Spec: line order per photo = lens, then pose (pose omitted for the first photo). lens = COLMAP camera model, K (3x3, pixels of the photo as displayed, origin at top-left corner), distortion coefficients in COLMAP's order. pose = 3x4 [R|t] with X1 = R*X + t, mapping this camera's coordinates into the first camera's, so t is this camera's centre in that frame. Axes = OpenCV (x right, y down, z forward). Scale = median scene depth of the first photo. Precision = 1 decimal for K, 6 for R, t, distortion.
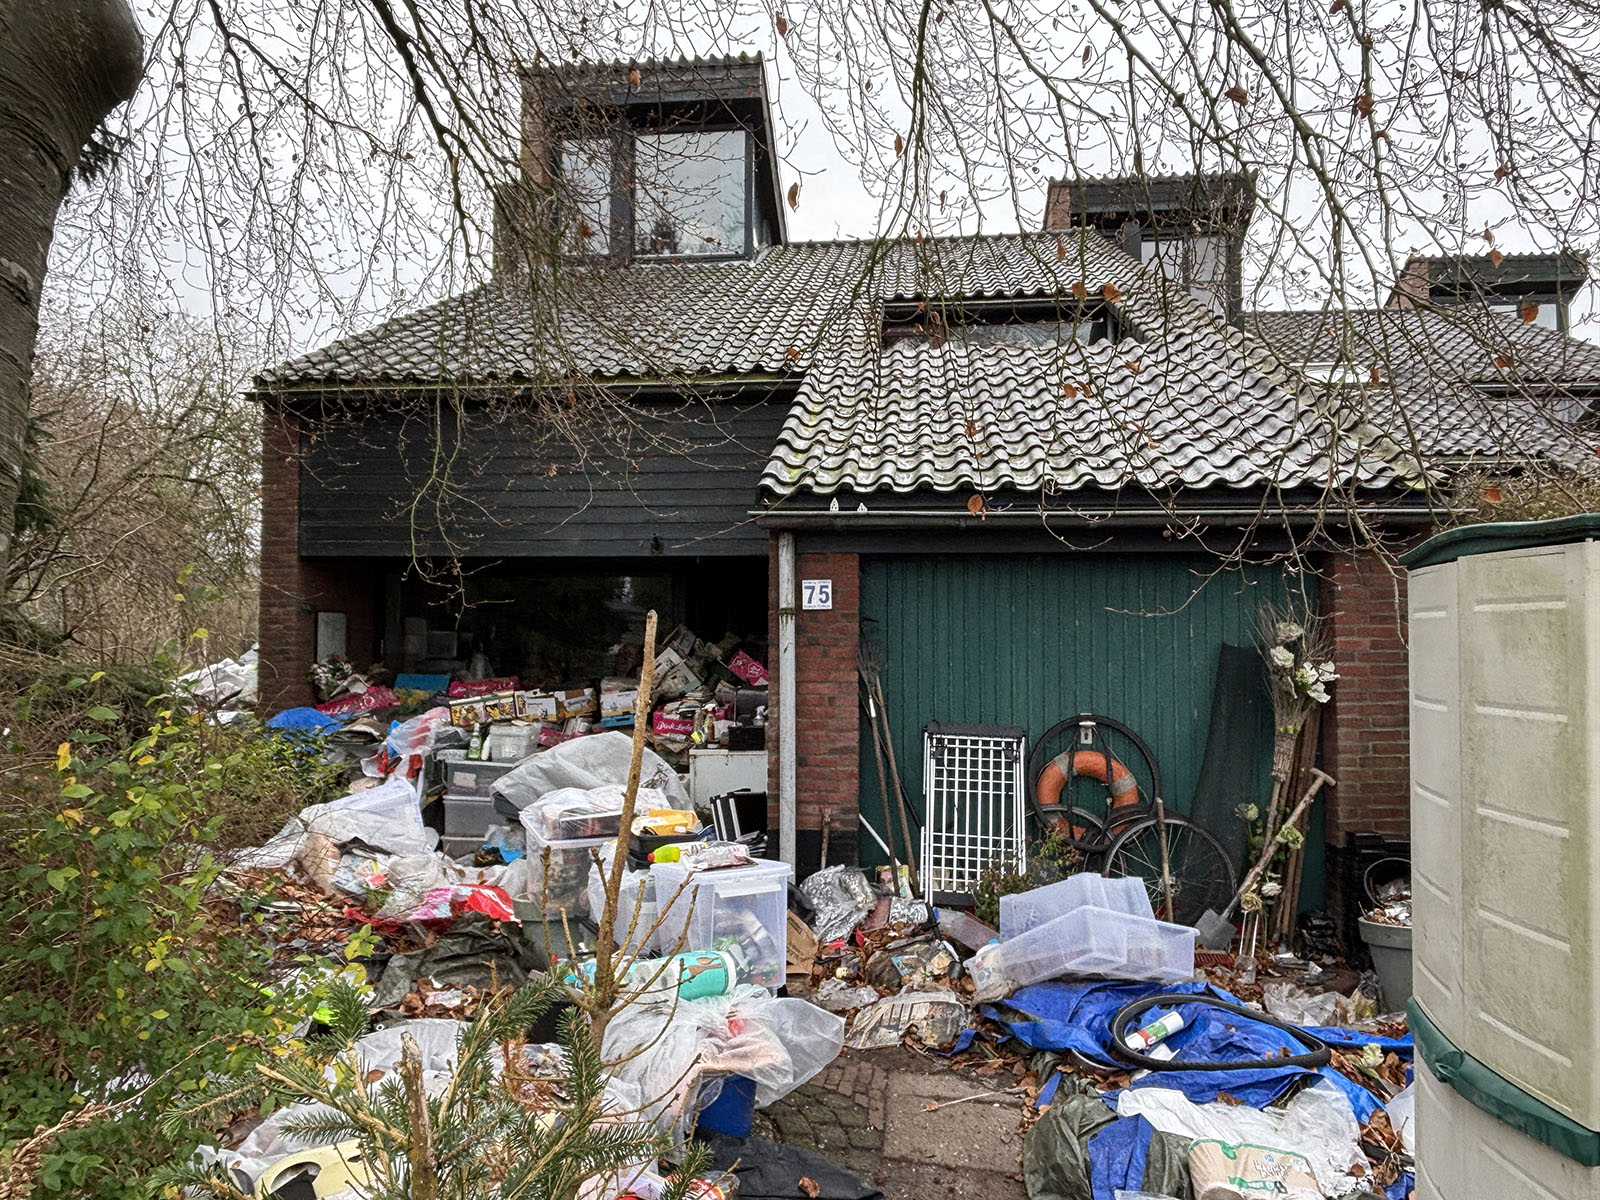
lens RADIAL K [[1155.5, 0, 800.0], [0, 1155.5, 600.0], [0, 0, 1]] dist [0.042065, 0.001194]
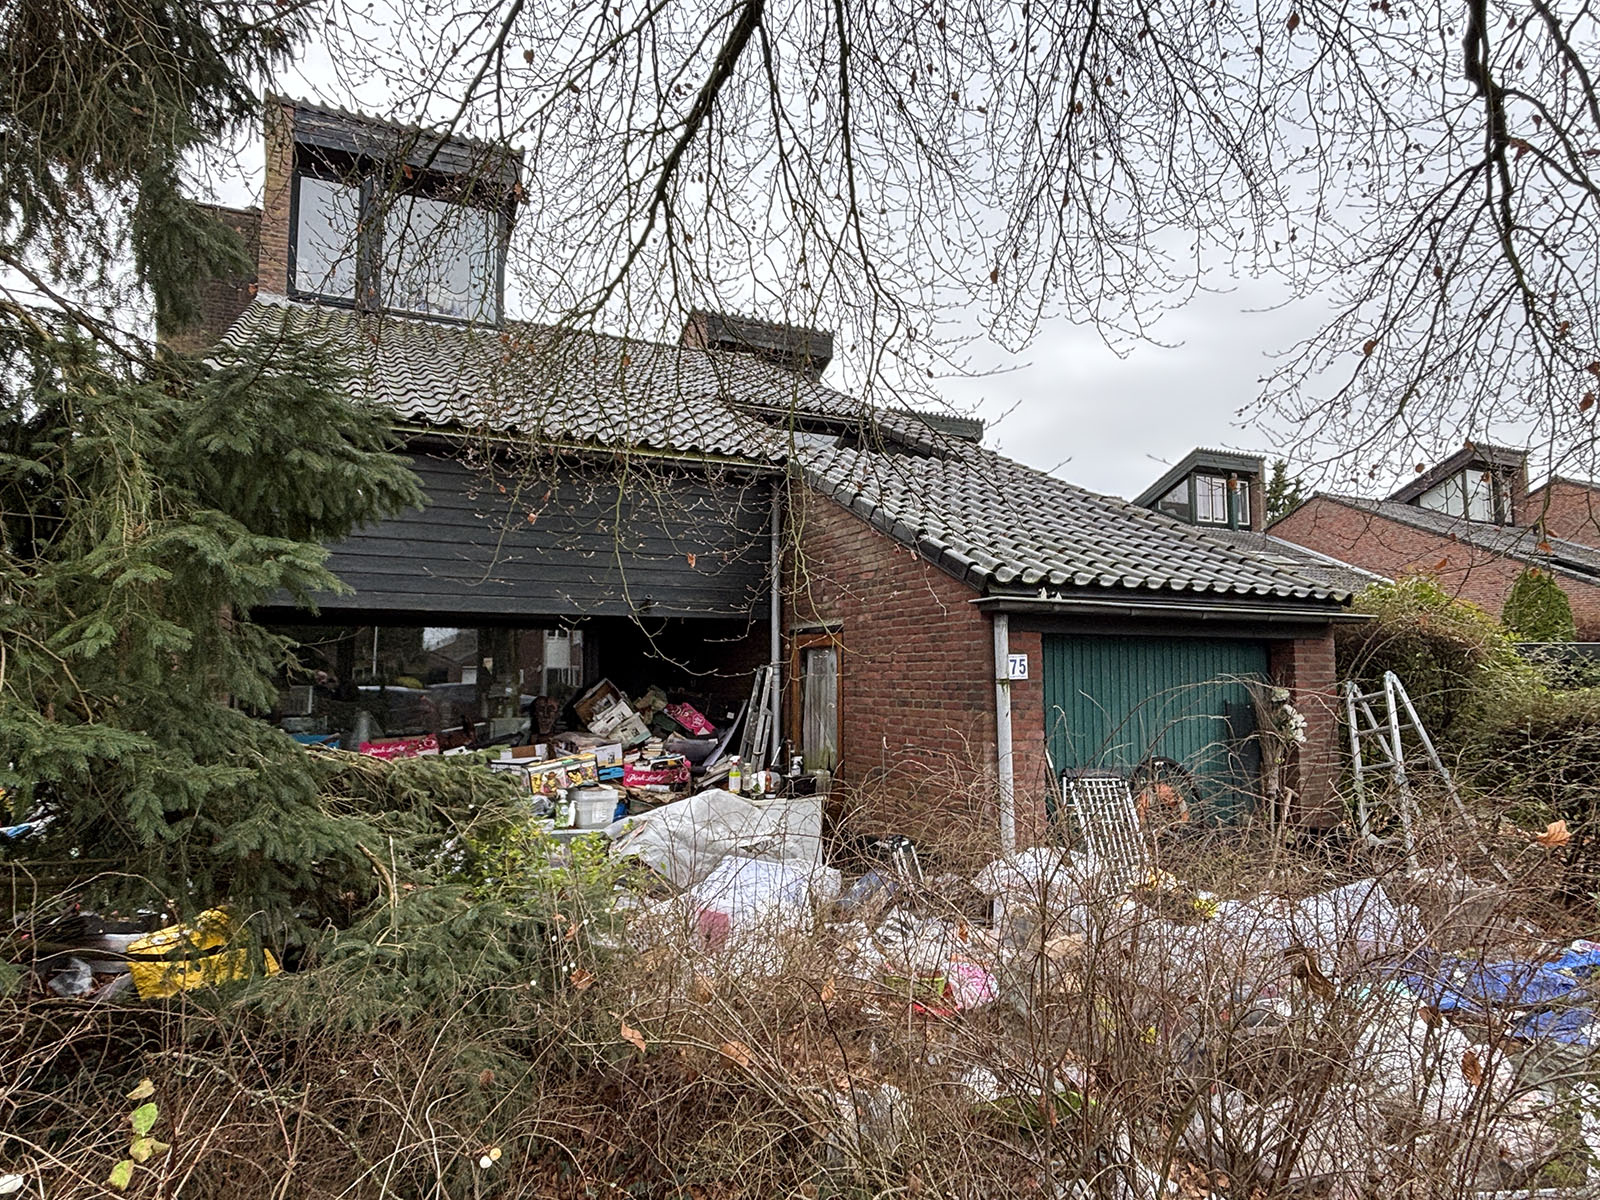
lens RADIAL K [[944.7, 0, 800.0], [0, 944.7, 600.0], [0, 0, 1]] dist [0.003991, 0.000236]
pose [[0.855353, 0.036270, 0.516775, -0.610459], [-0.016447, 0.998944, -0.042889, -0.025079], [-0.517785, 0.028186, 0.855046, 0.255520]]
